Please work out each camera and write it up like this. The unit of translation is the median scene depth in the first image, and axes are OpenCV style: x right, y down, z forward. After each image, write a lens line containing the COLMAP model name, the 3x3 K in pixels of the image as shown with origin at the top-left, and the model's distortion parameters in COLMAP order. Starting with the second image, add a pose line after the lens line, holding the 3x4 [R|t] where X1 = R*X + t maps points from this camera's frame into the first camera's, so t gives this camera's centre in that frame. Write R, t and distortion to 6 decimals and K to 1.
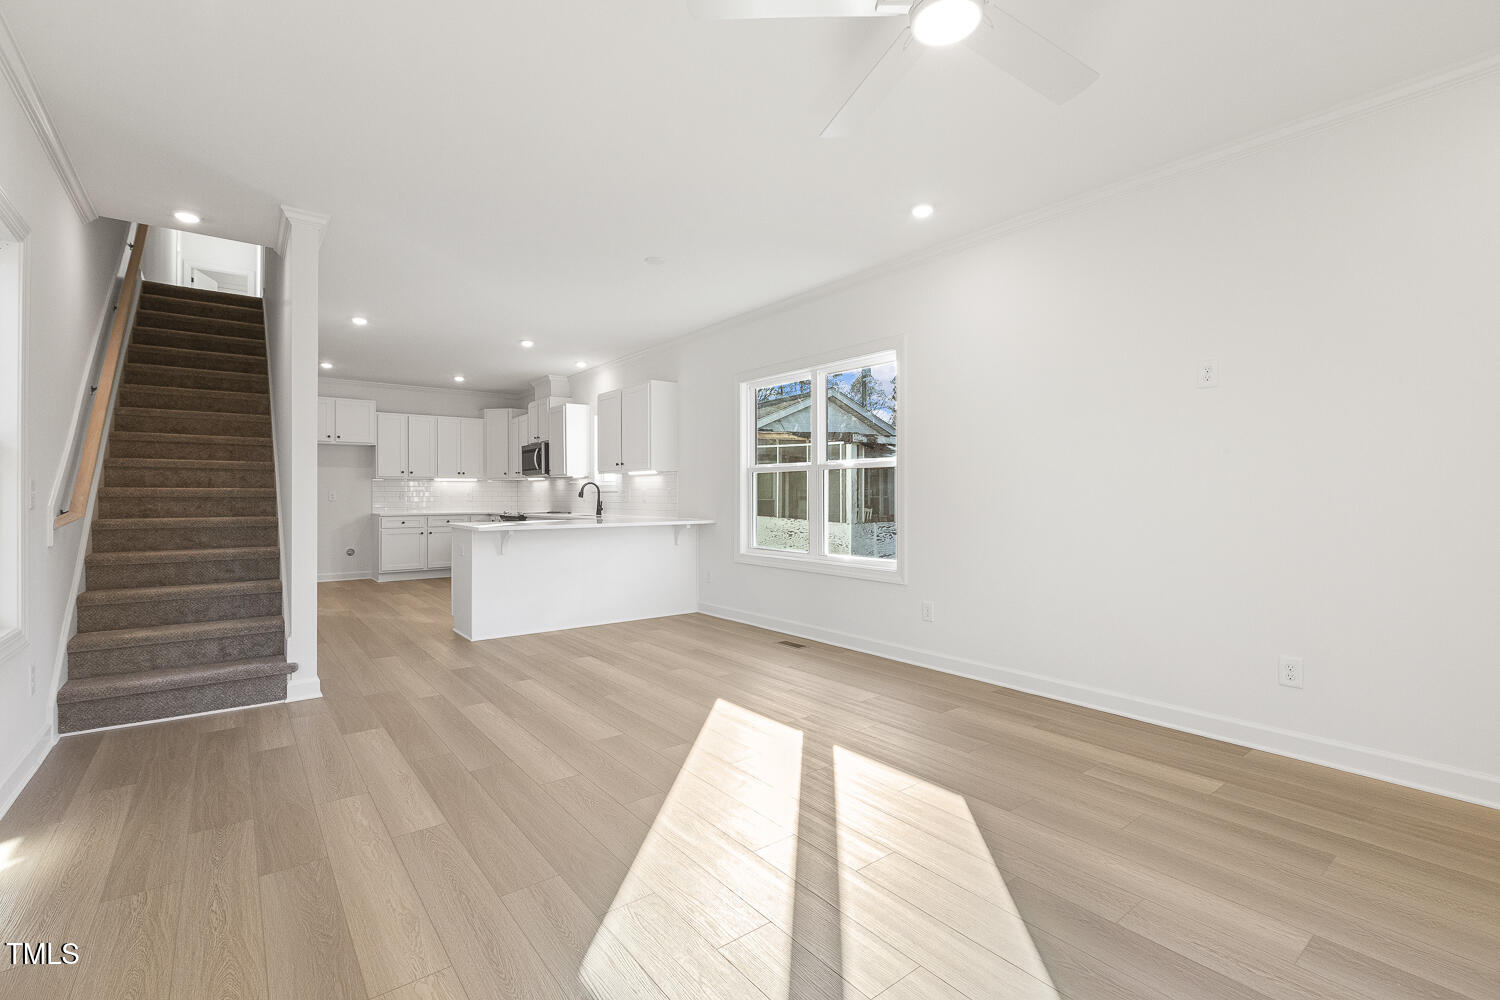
lens RADIAL K [[663.1, 0, 750.0], [0, 663.1, 500.0], [0, 0, 1]] dist [-0.000704, 0.000008]
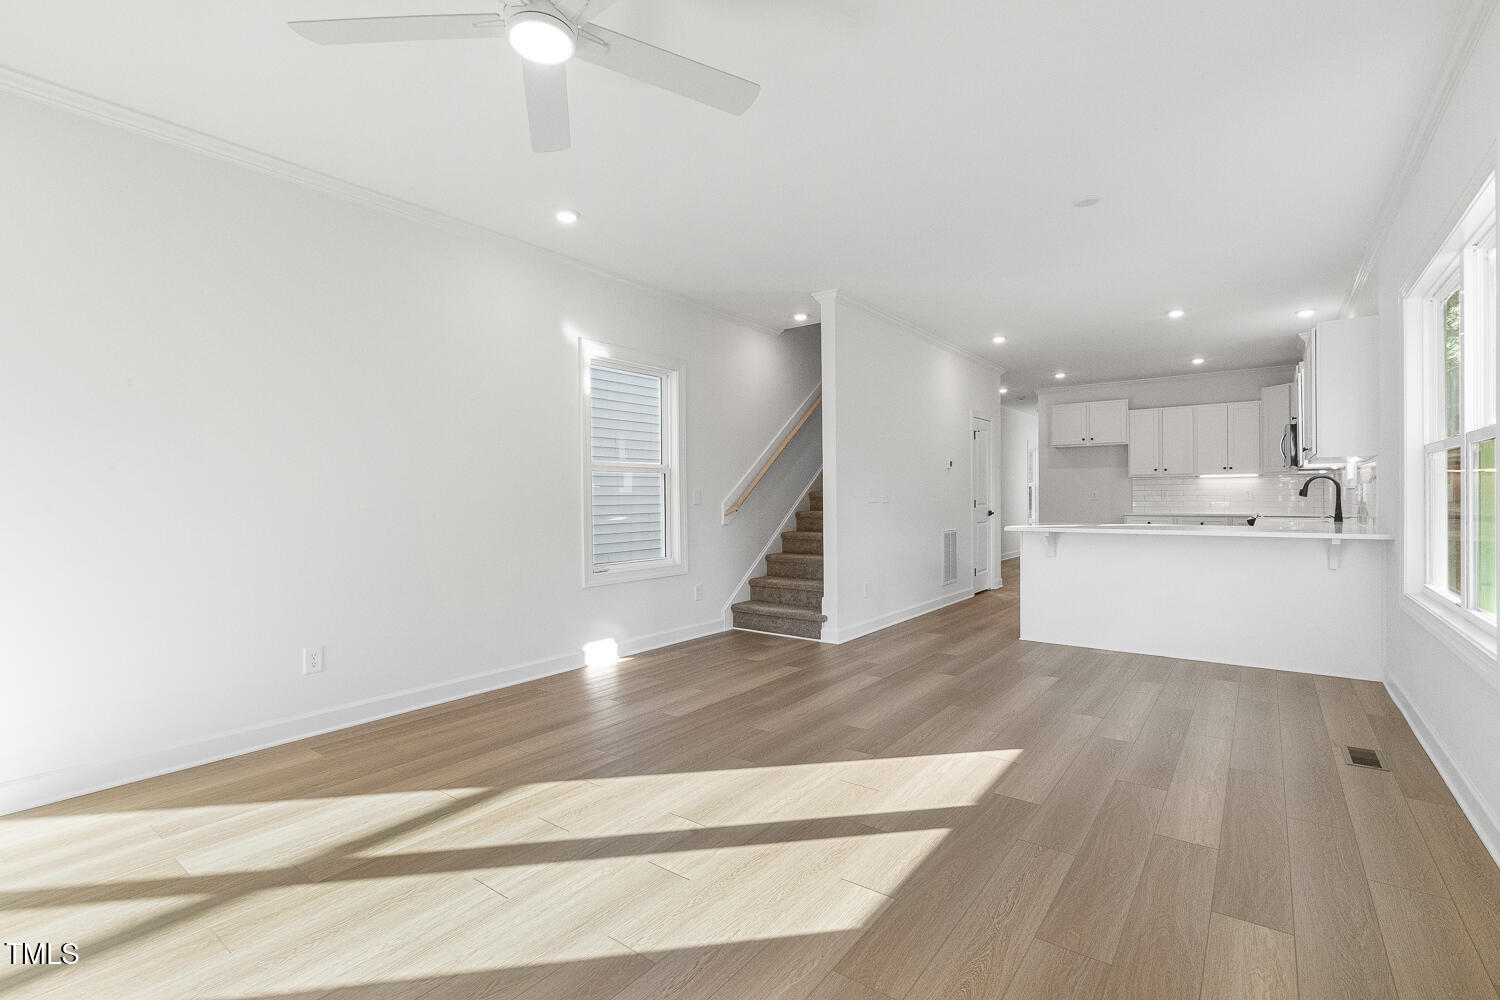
lens RADIAL K [[682.3, 0, 758.5], [0, 682.3, 502.7], [0, 0, 1]] dist [-0.001851, -0.000149]
pose [[0.259186, 0.007065, -0.965802, 0.391990], [-0.000602, 0.999974, 0.007154, -0.002339], [0.965827, -0.001273, 0.259183, 0.285207]]
